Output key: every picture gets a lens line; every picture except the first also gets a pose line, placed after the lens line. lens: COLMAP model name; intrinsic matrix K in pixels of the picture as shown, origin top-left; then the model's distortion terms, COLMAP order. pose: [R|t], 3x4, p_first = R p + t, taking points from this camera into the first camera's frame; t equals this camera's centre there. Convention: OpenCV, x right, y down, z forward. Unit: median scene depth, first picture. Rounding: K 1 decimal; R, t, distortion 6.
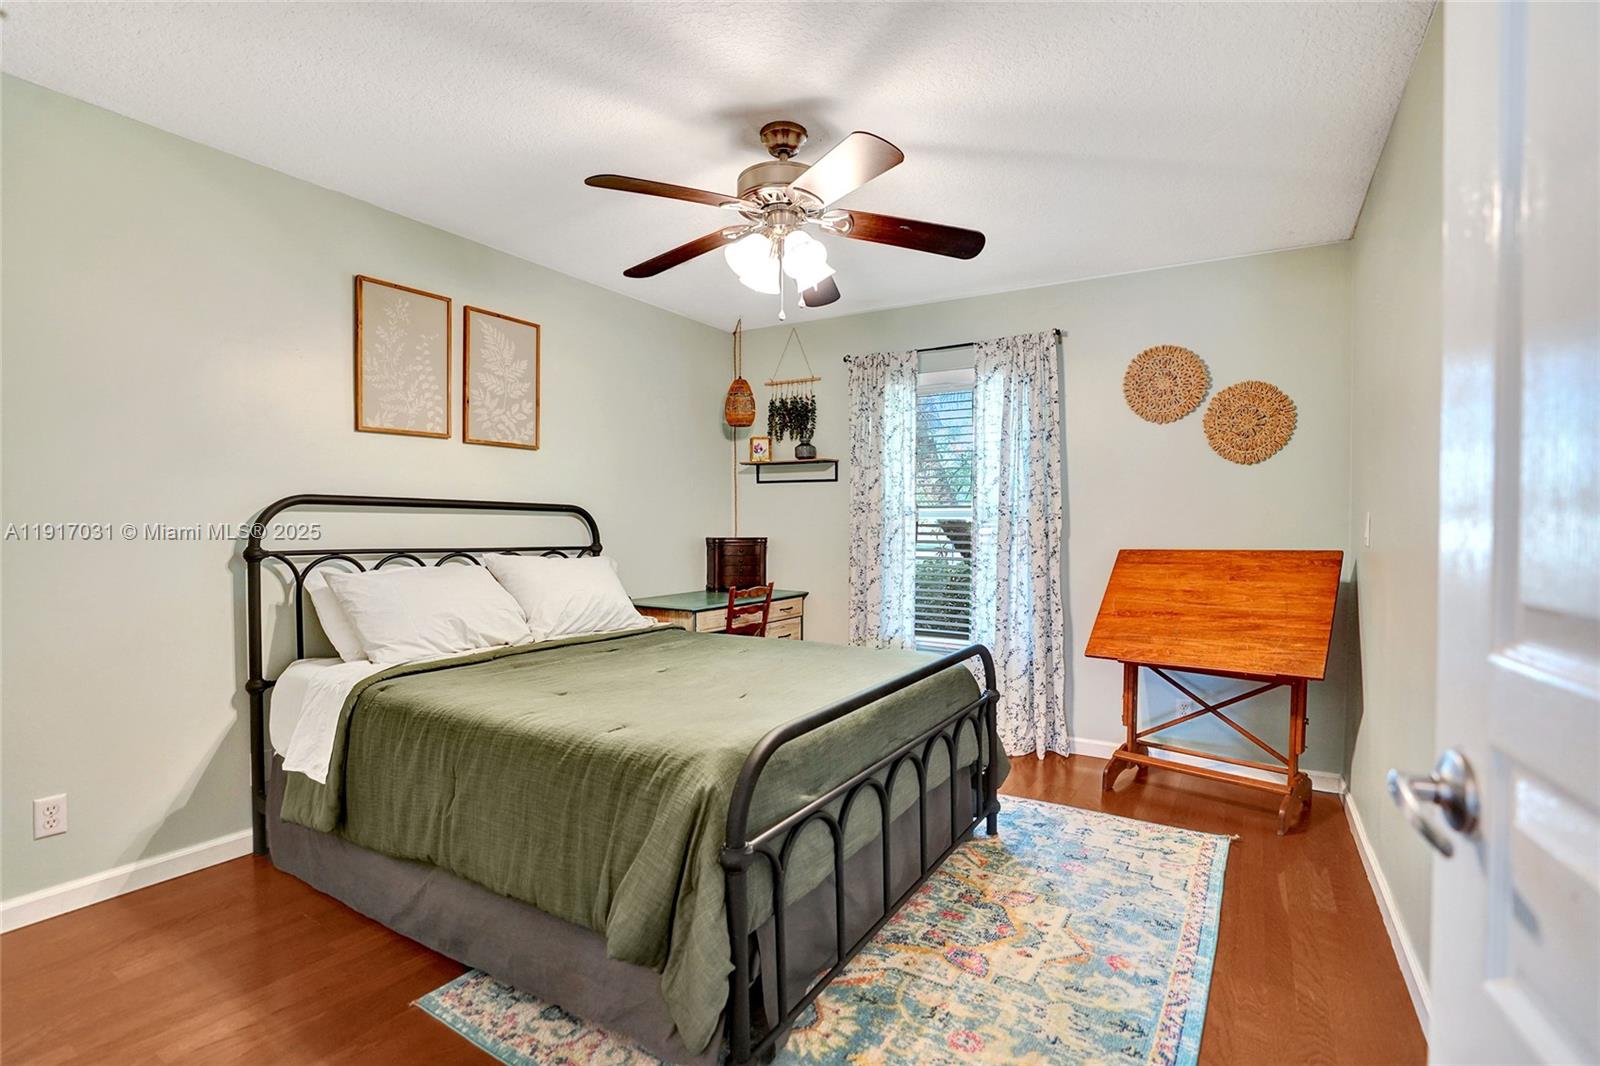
lens RADIAL K [[746.3, 0, 798.1], [0, 746.3, 534.0], [0, 0, 1]] dist [-0.070265, 0.028785]
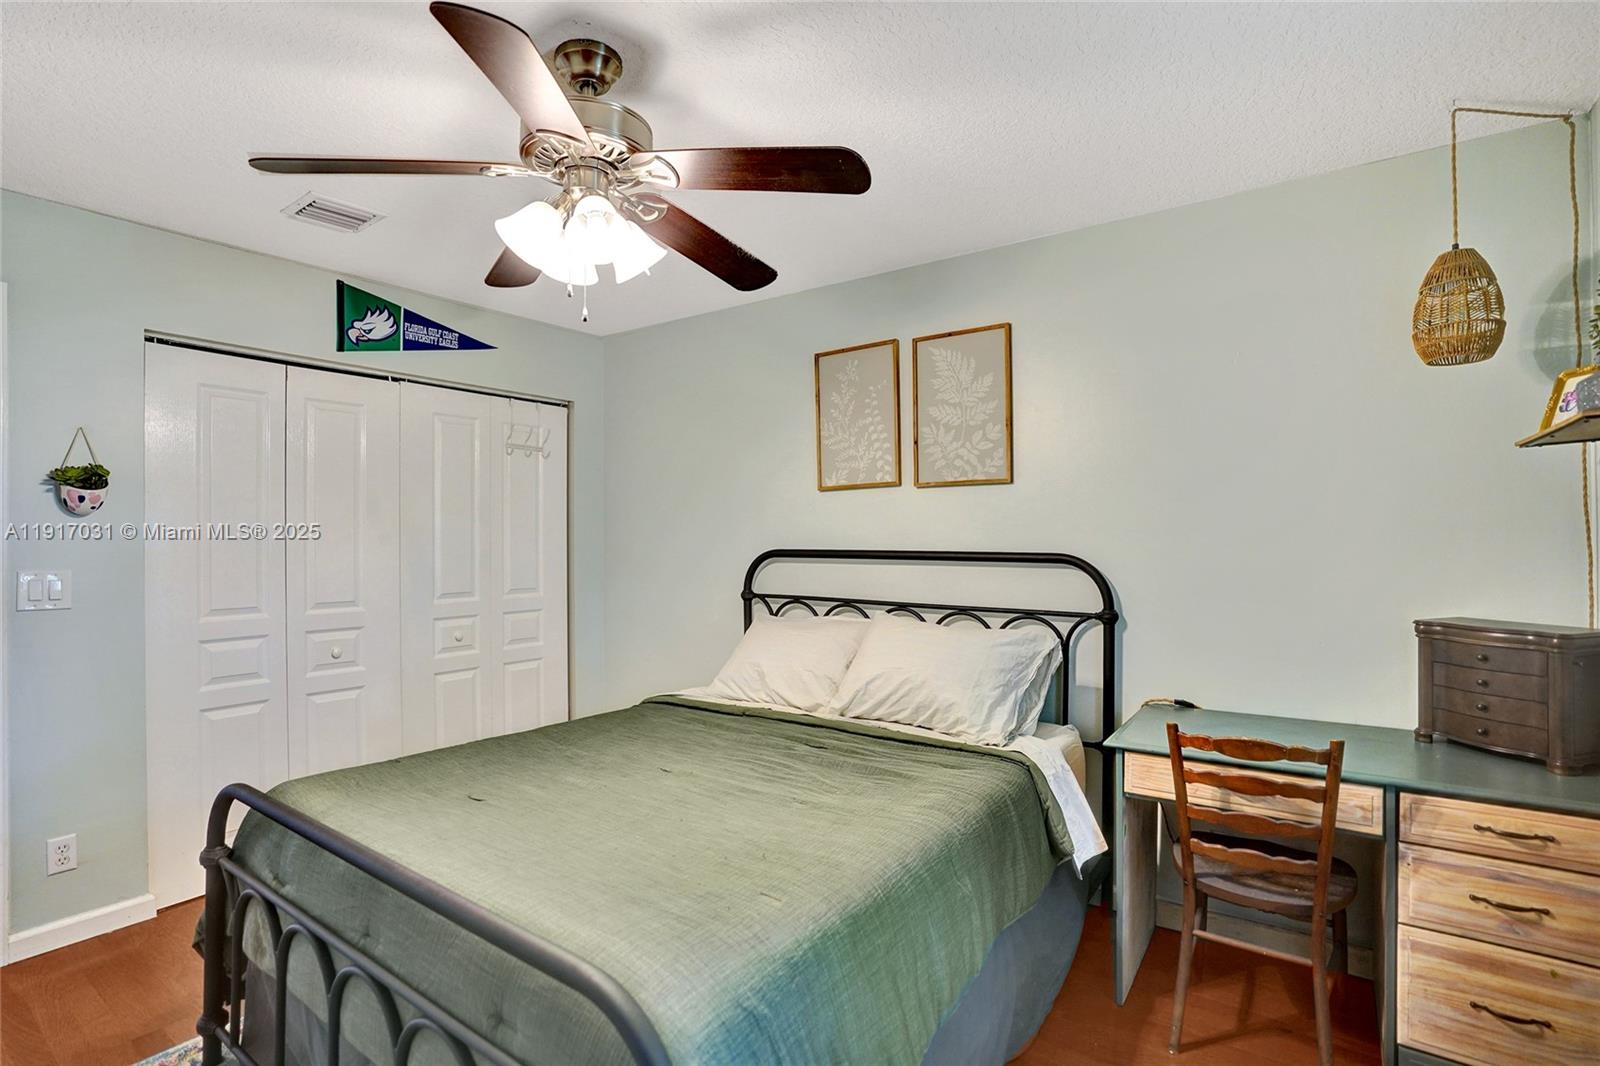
lens RADIAL K [[746.3, 0, 798.1], [0, 746.3, 534.0], [0, 0, 1]] dist [-0.070265, 0.028785]
pose [[-0.056911, -0.013578, -0.998287, 0.495813], [-0.011287, 0.999852, -0.012956, -0.054028], [0.998315, 0.010530, -0.057055, 0.933361]]
